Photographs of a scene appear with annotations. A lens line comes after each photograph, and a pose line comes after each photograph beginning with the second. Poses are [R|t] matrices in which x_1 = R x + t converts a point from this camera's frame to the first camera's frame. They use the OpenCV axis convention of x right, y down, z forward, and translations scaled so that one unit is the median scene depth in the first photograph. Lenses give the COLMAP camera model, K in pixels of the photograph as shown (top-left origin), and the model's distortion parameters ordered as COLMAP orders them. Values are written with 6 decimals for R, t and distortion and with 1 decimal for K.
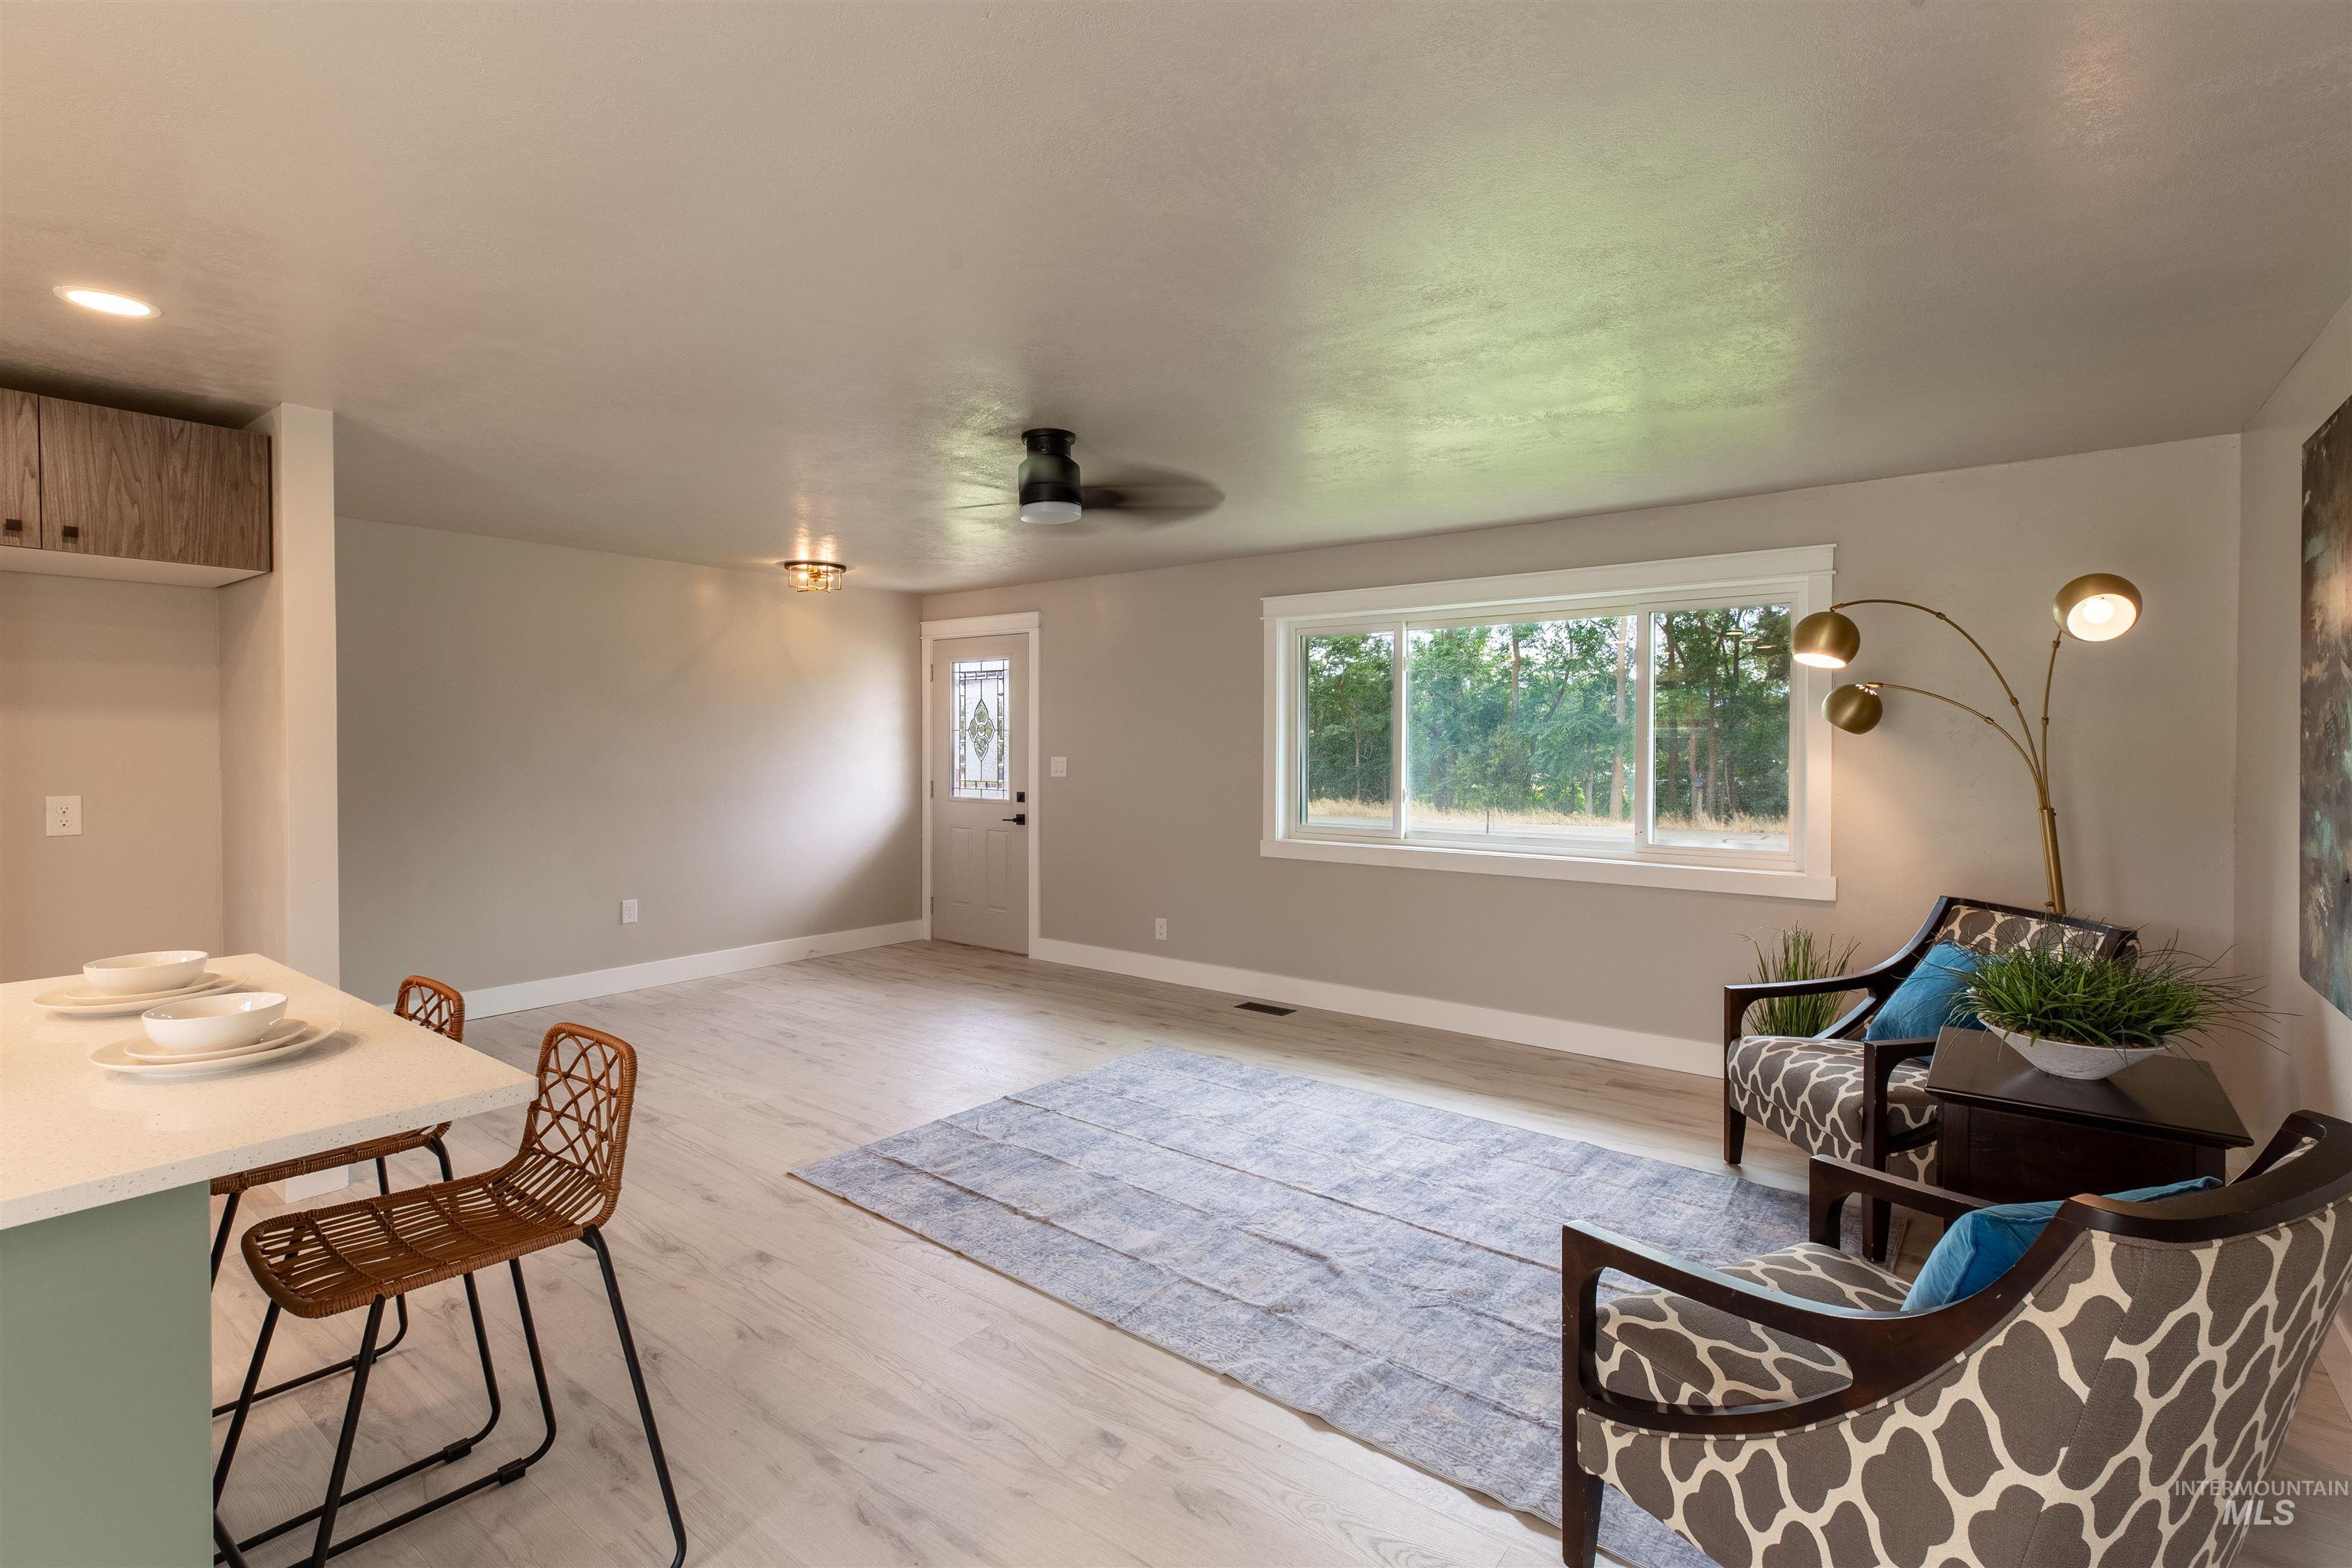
lens RADIAL K [[1090.8, 0, 1154.4], [0, 1090.8, 783.3], [0, 0, 1]] dist [0.003128, 0.000840]
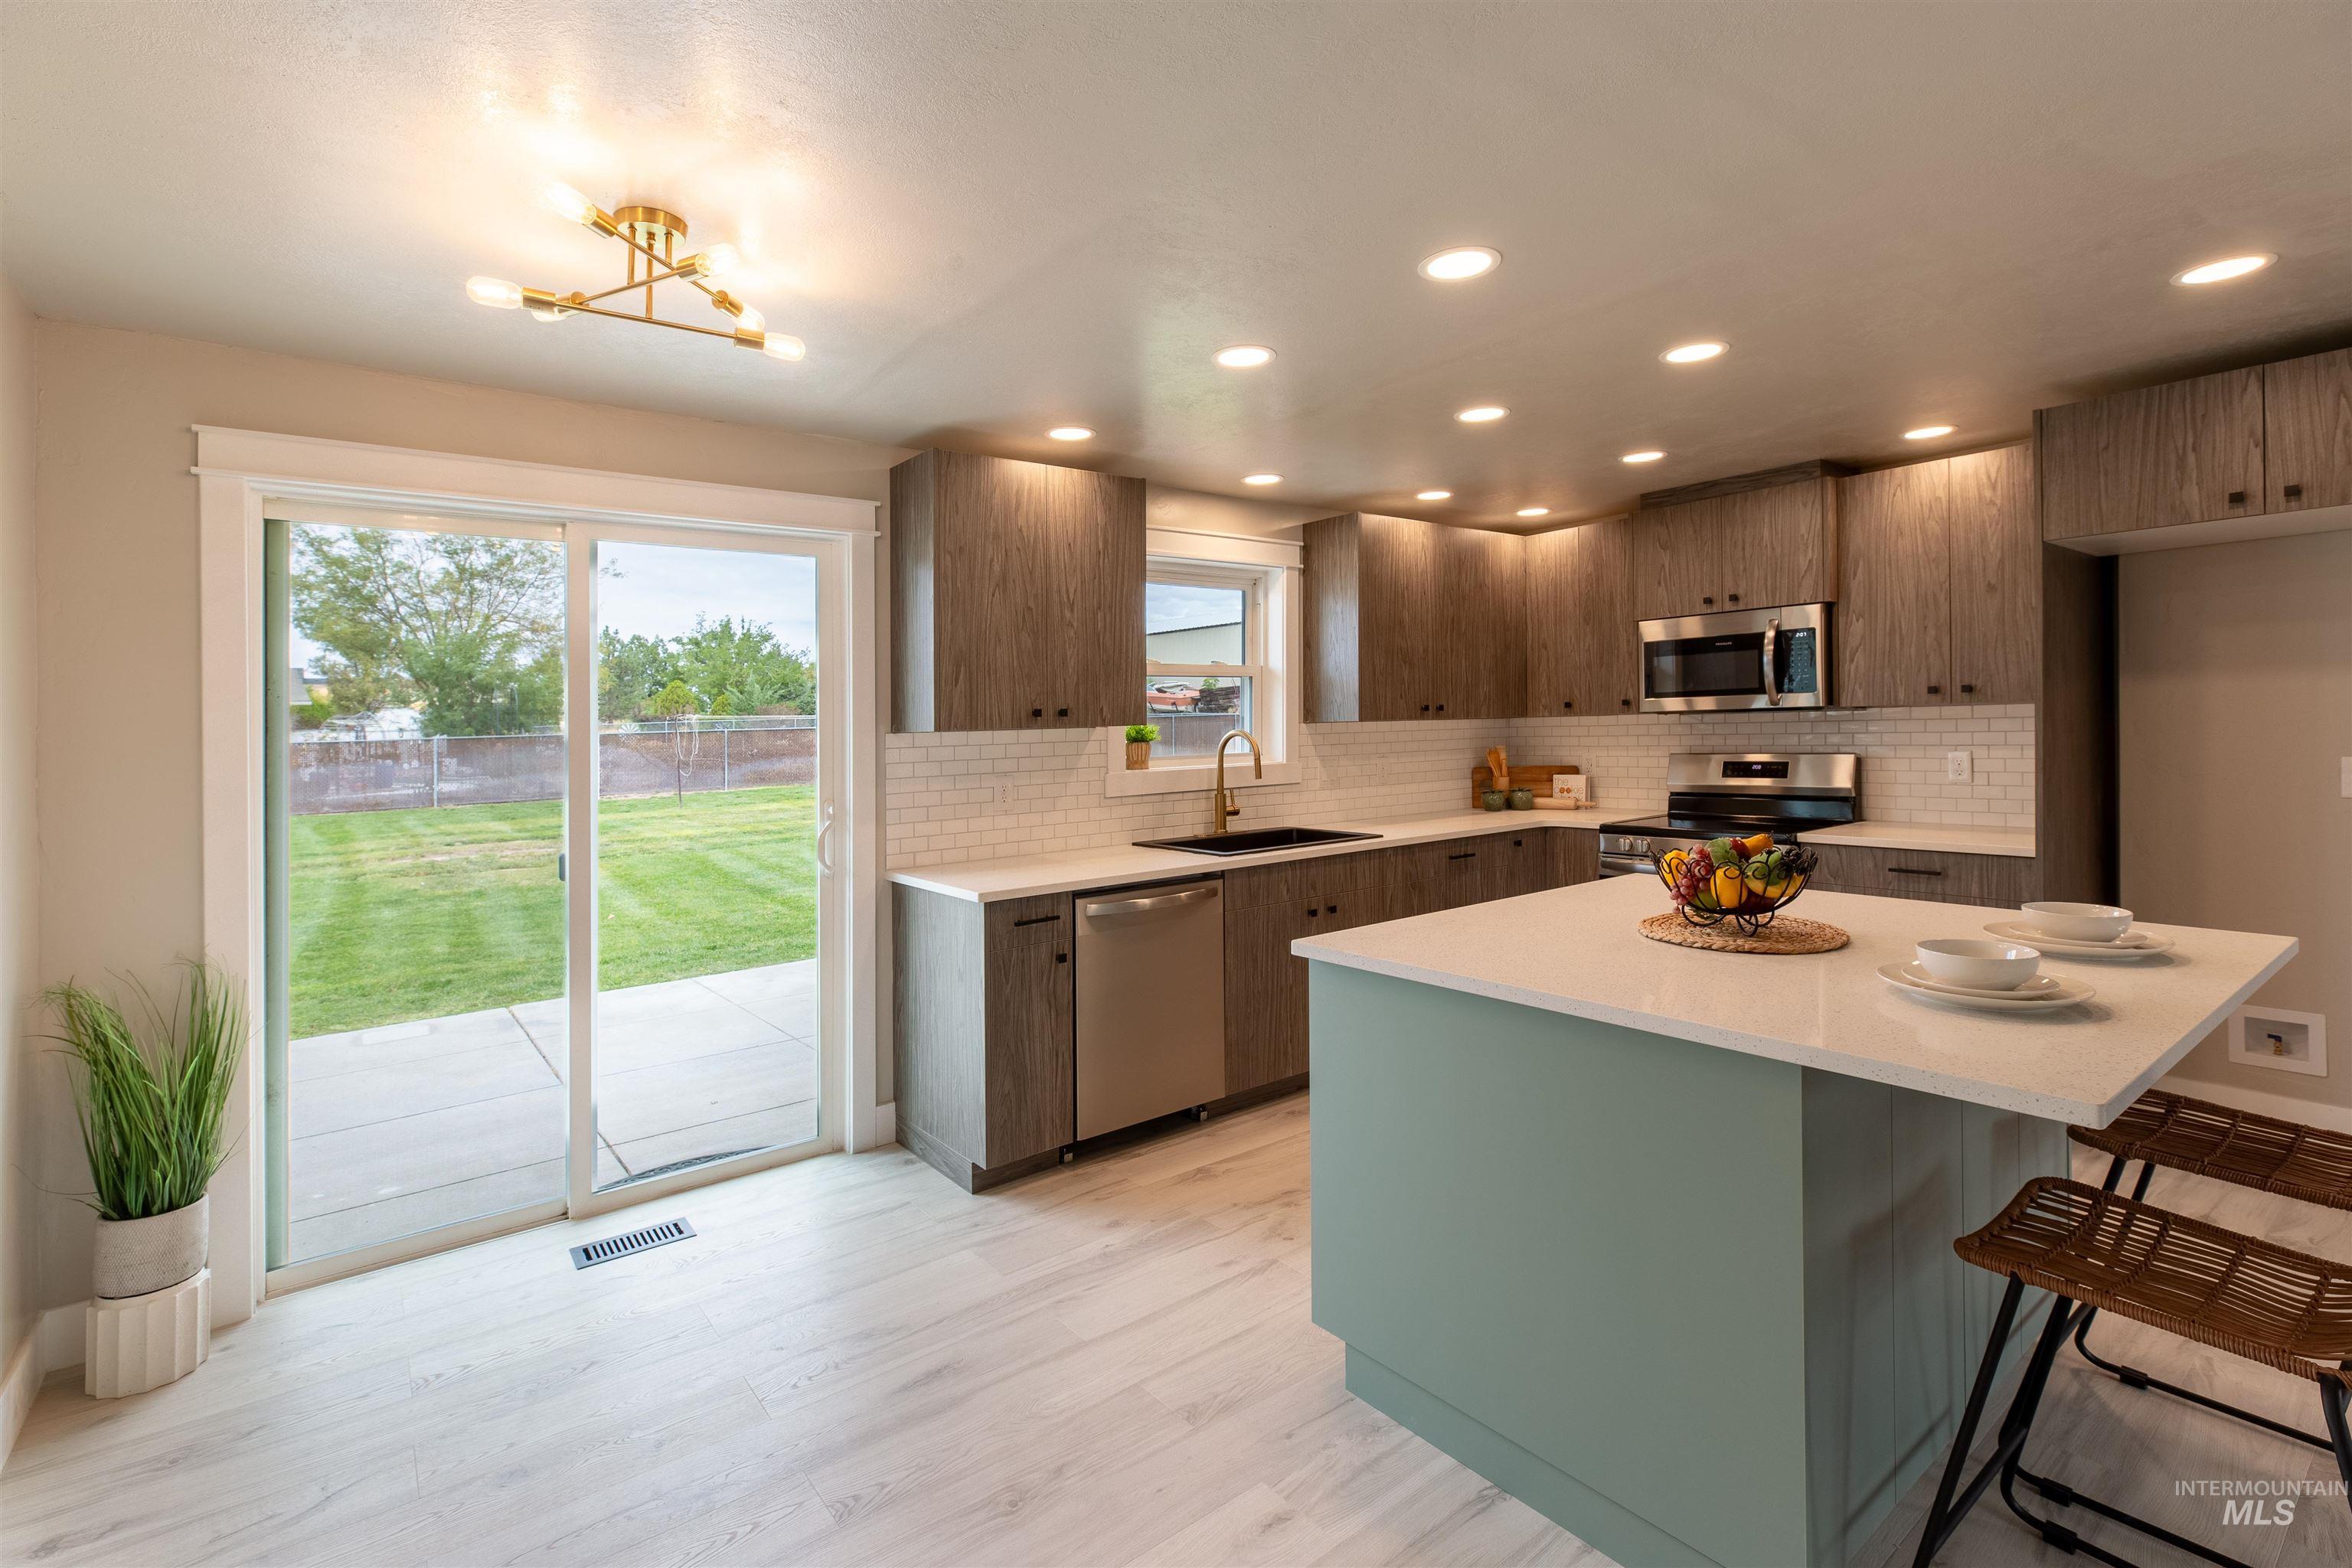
lens RADIAL K [[1067.1, 0, 1150.5], [0, 1067.1, 731.7], [0, 0, 1]] dist [0.003604, -0.000055]
pose [[-0.255700, 0.006707, -0.966733, 0.178135], [-0.012208, 0.999874, 0.010166, -0.007539], [0.966679, 0.014401, -0.255586, 0.209087]]
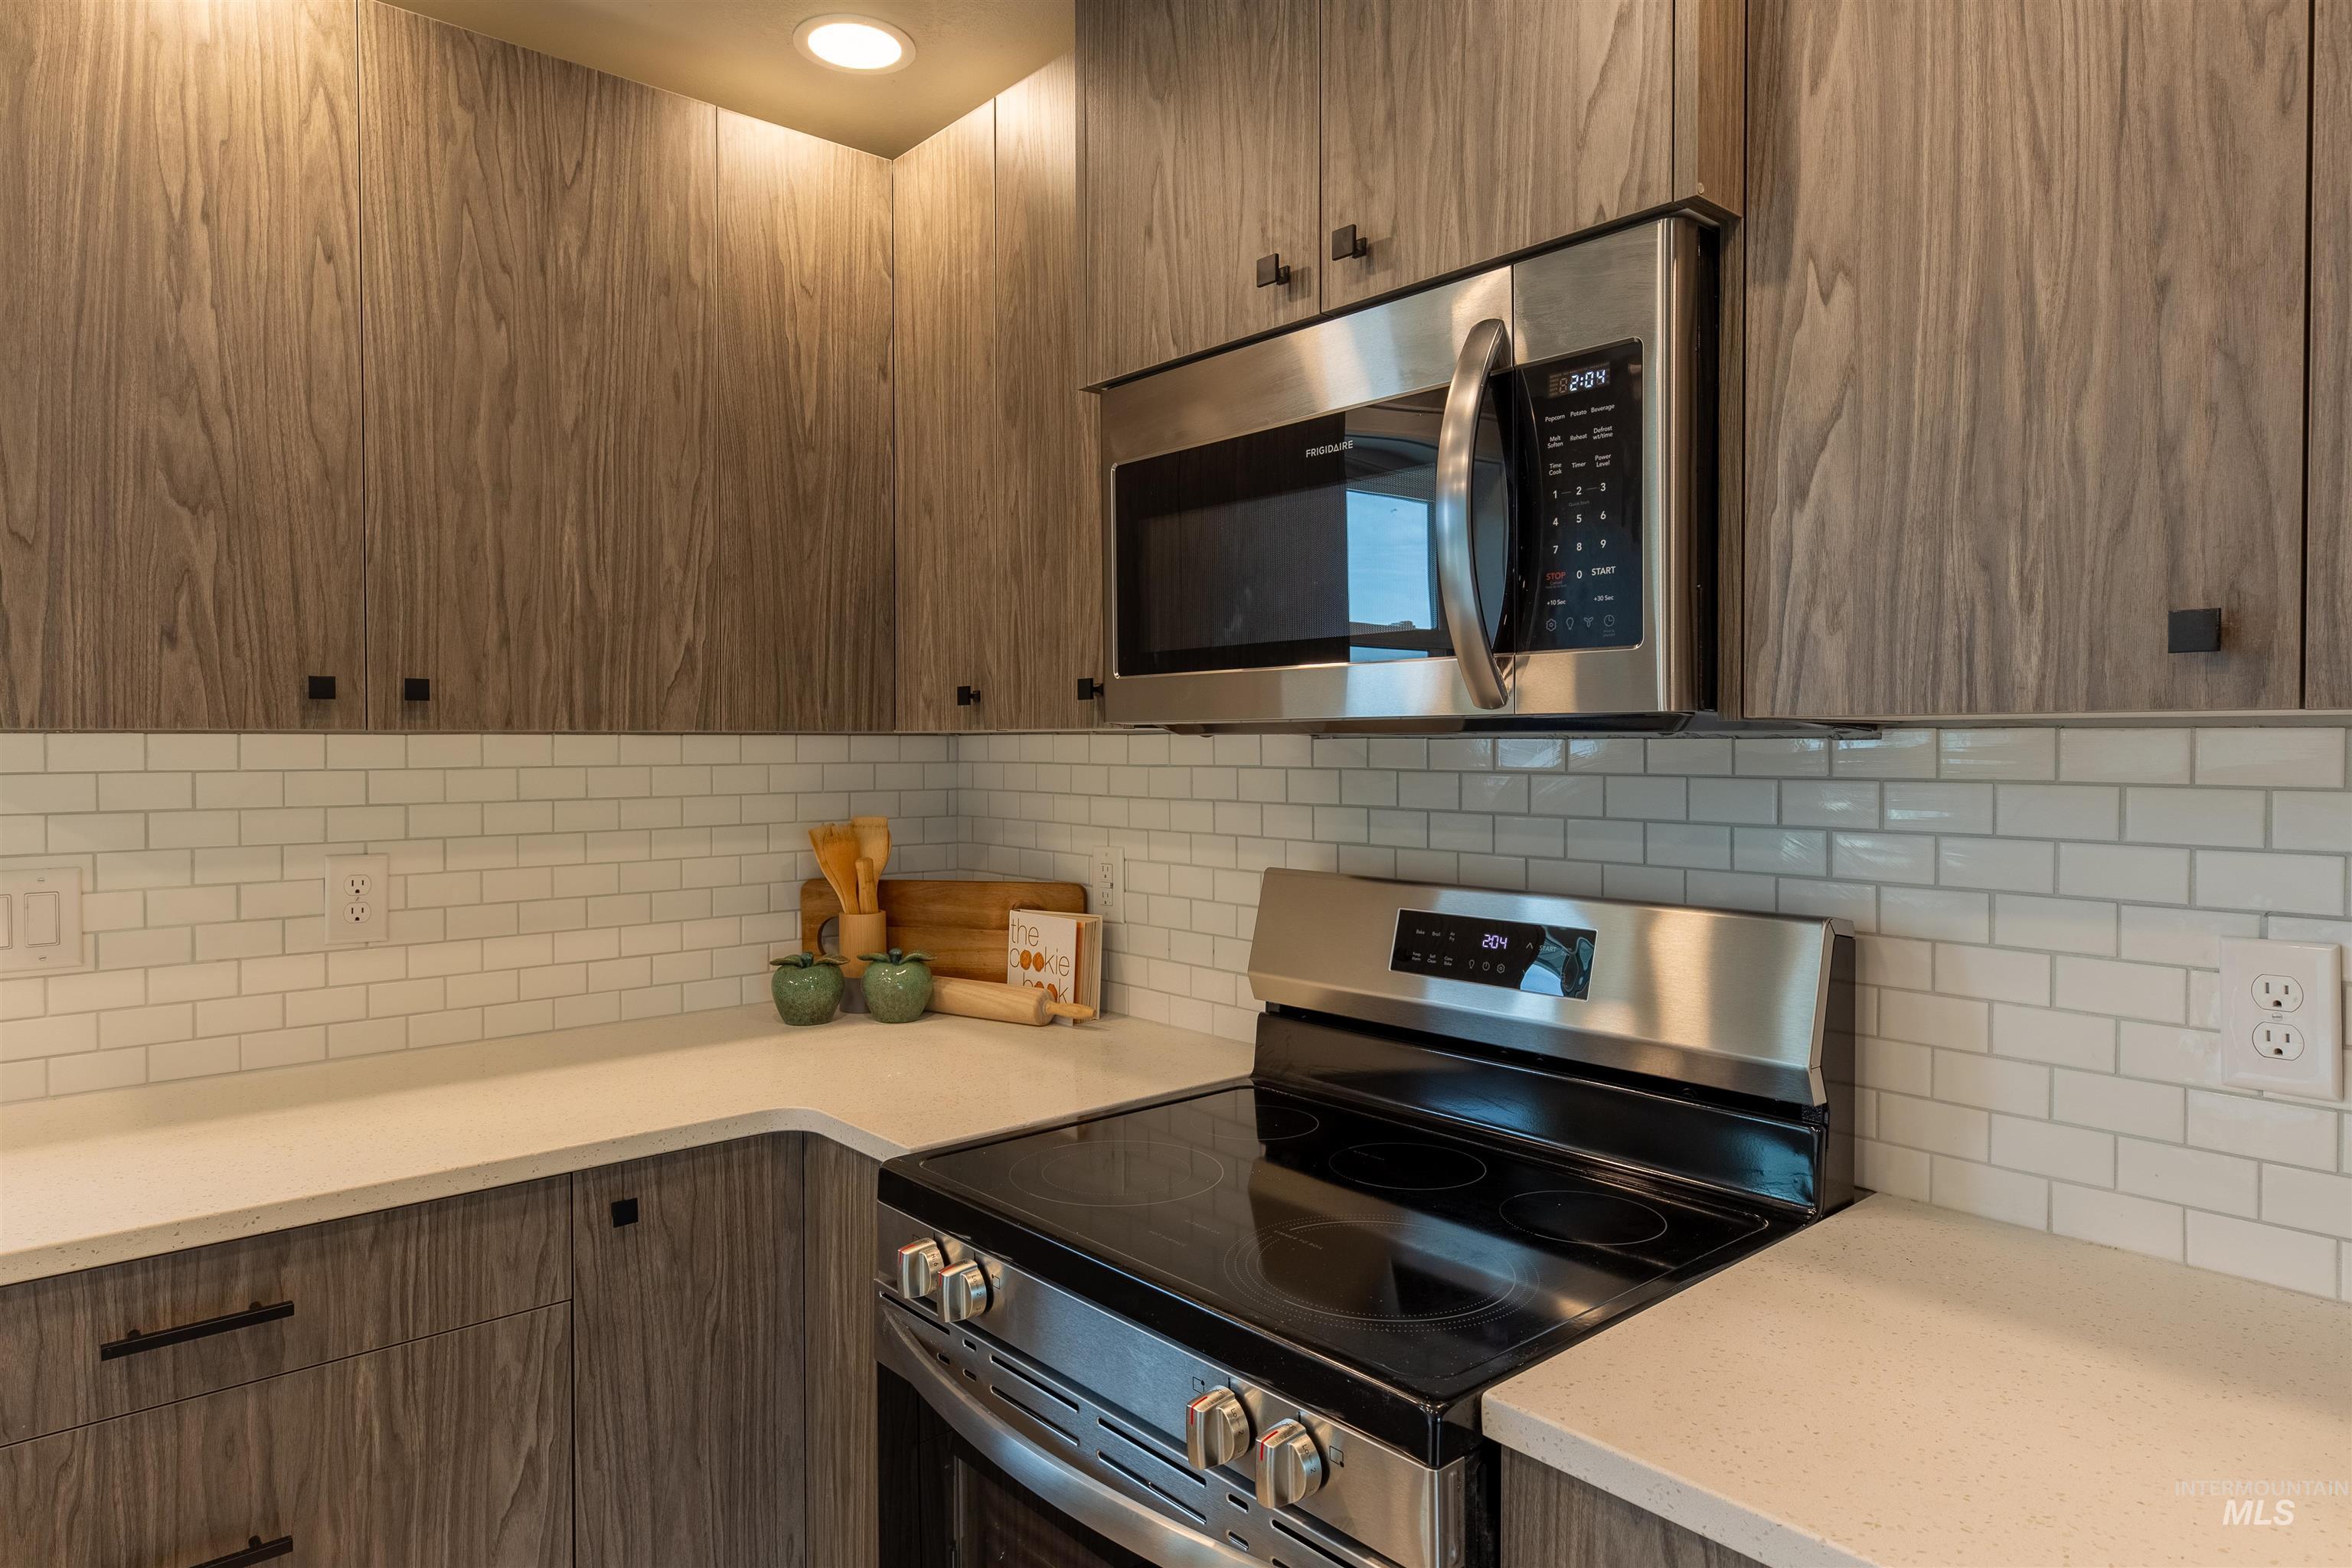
lens RADIAL K [[1413.4, 0, 1148.5], [0, 1413.4, 769.6], [0, 0, 1]] dist [0.001995, 0.002143]
pose [[-0.194278, 0.016803, -0.980803, -0.867987], [-0.037611, 0.998990, 0.024564, -0.024057], [0.980225, 0.041662, -0.193450, 0.592771]]
